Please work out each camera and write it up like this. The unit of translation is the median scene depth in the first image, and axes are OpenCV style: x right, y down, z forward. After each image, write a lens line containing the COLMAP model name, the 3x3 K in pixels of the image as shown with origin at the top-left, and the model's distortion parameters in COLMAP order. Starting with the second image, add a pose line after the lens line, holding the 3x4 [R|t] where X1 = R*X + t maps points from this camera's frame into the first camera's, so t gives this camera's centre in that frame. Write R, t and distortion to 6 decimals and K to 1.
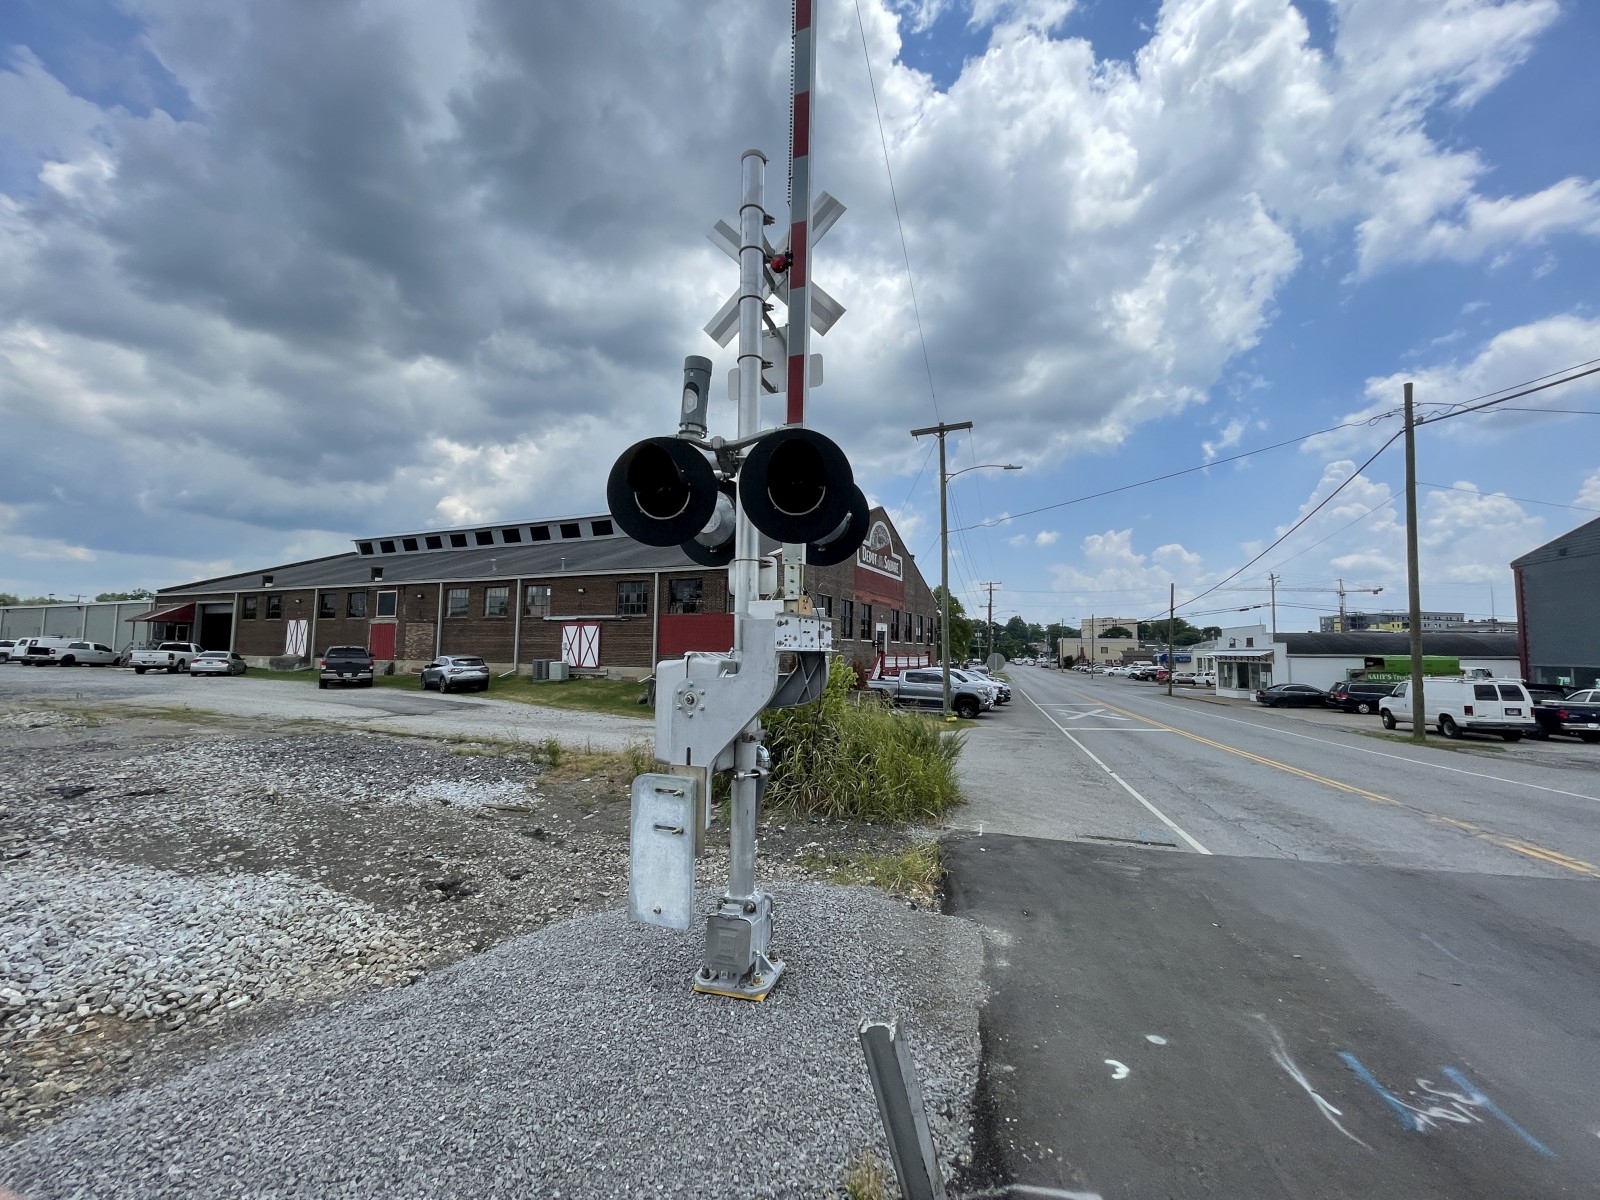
lens RADIAL K [[648.2, 0, 808.9], [0, 648.2, 590.9], [0, 0, 1]] dist [-0.003345, -0.000577]
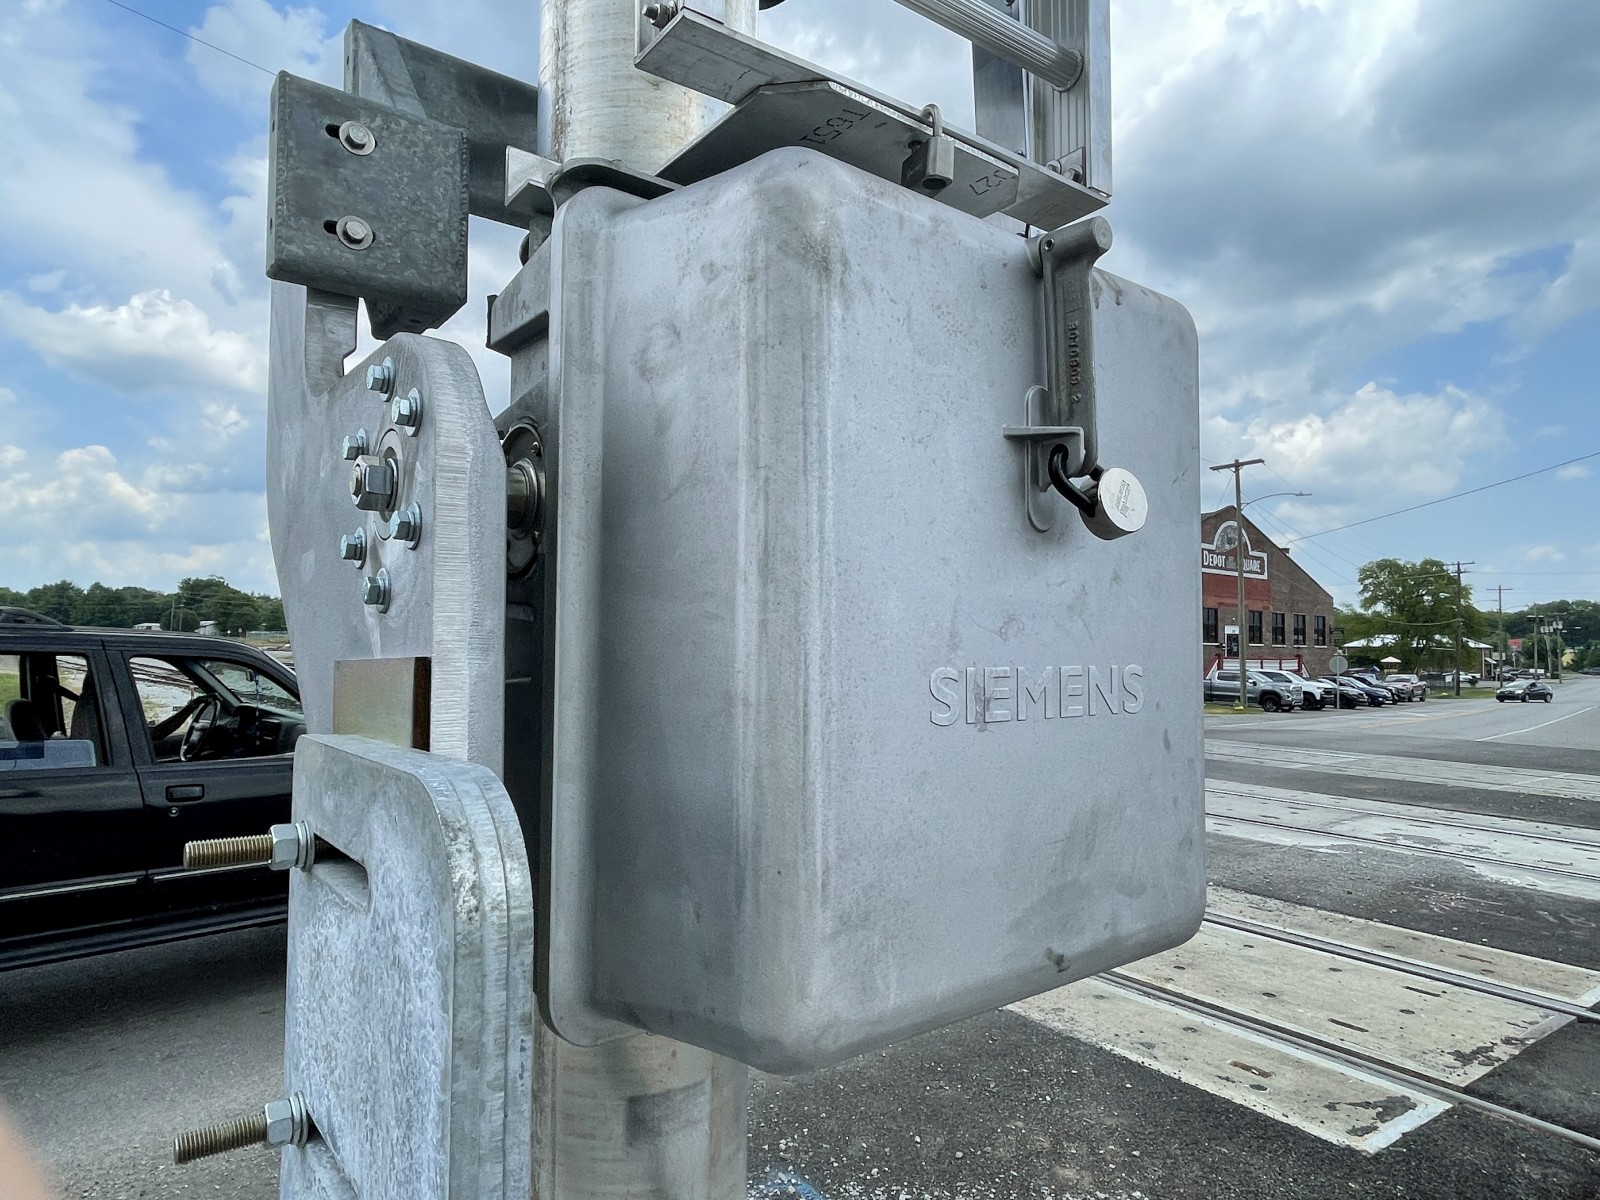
lens RADIAL K [[970.1, 0, 800.0], [0, 970.1, 600.0], [0, 0, 1]] dist [-0.015156, -0.000410]
pose [[0.898025, -0.020368, -0.439473, 0.178002], [0.036545, 0.998929, 0.028380, -0.057787], [0.438425, -0.041546, 0.897807, -0.635629]]
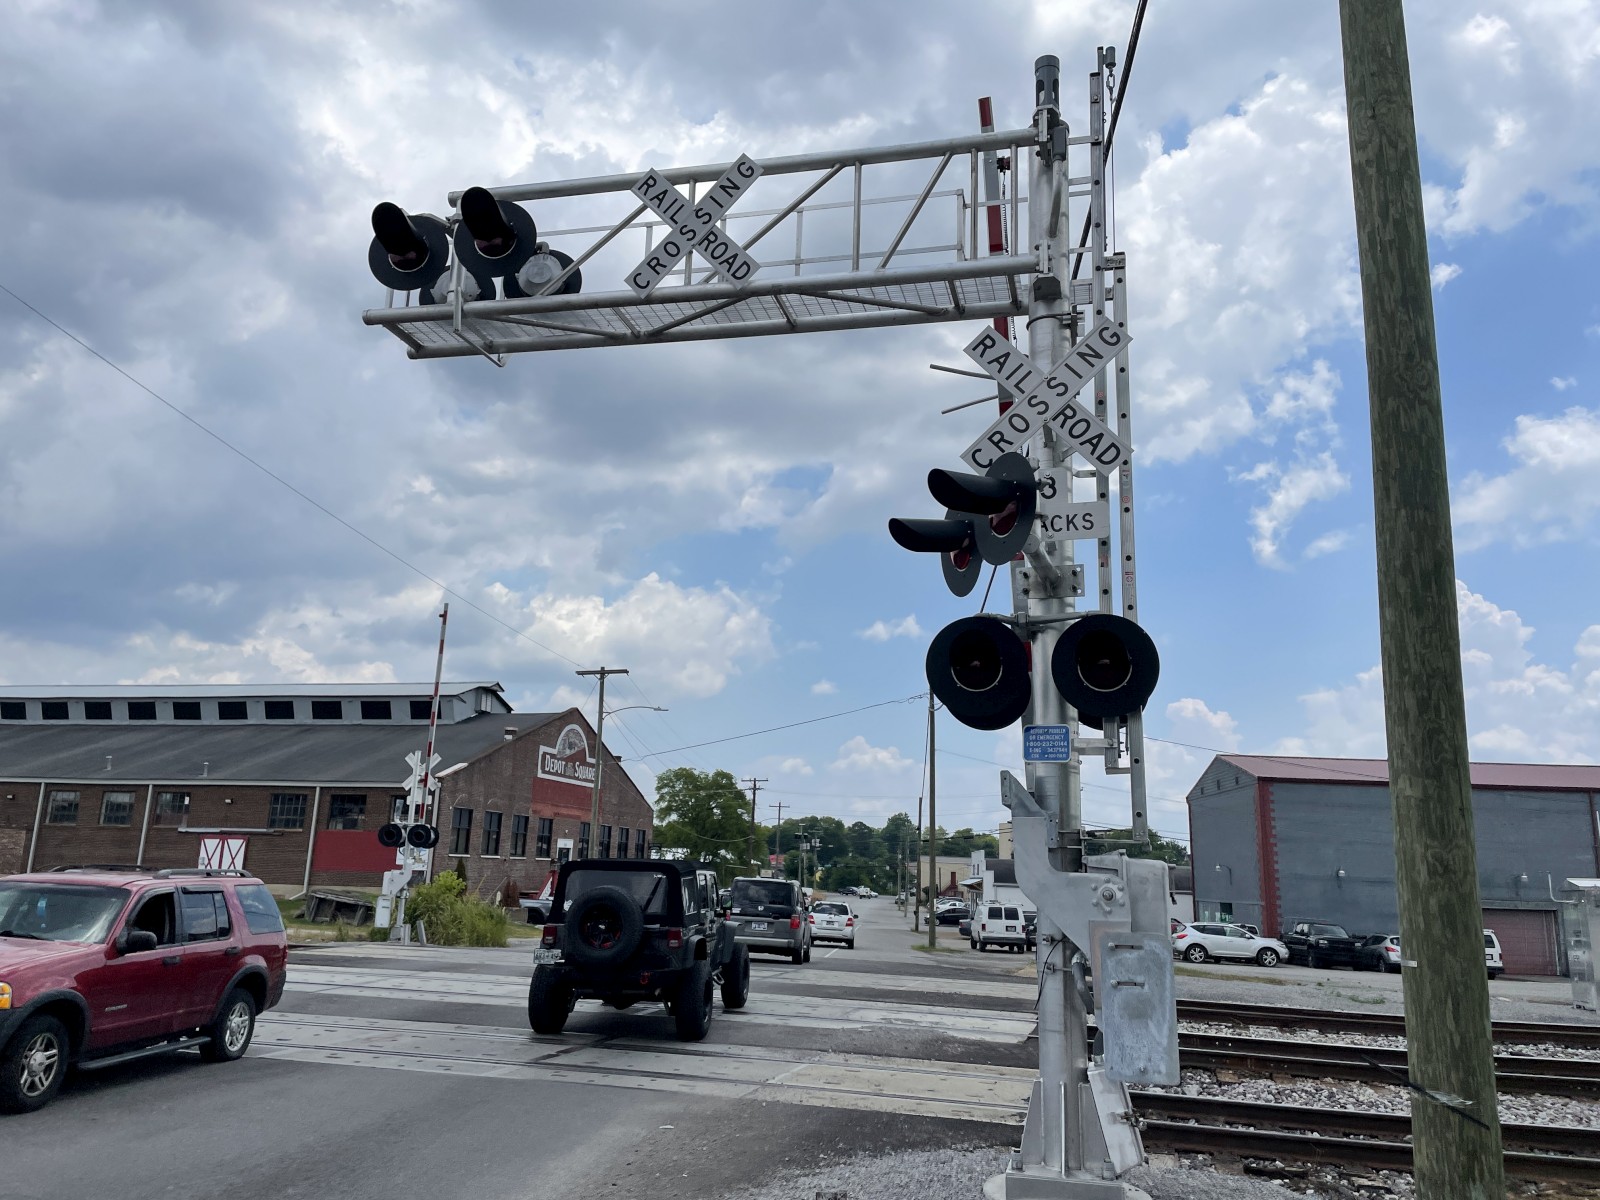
lens RADIAL K [[1202.9, 0, 796.9], [0, 1202.9, 572.5], [0, 0, 1]] dist [0.090629, -0.102277]
pose [[0.978479, 0.068426, 0.194671, 0.078147], [-0.038838, 0.987628, -0.151931, -0.077422], [-0.202658, 0.141101, 0.969031, -0.805796]]
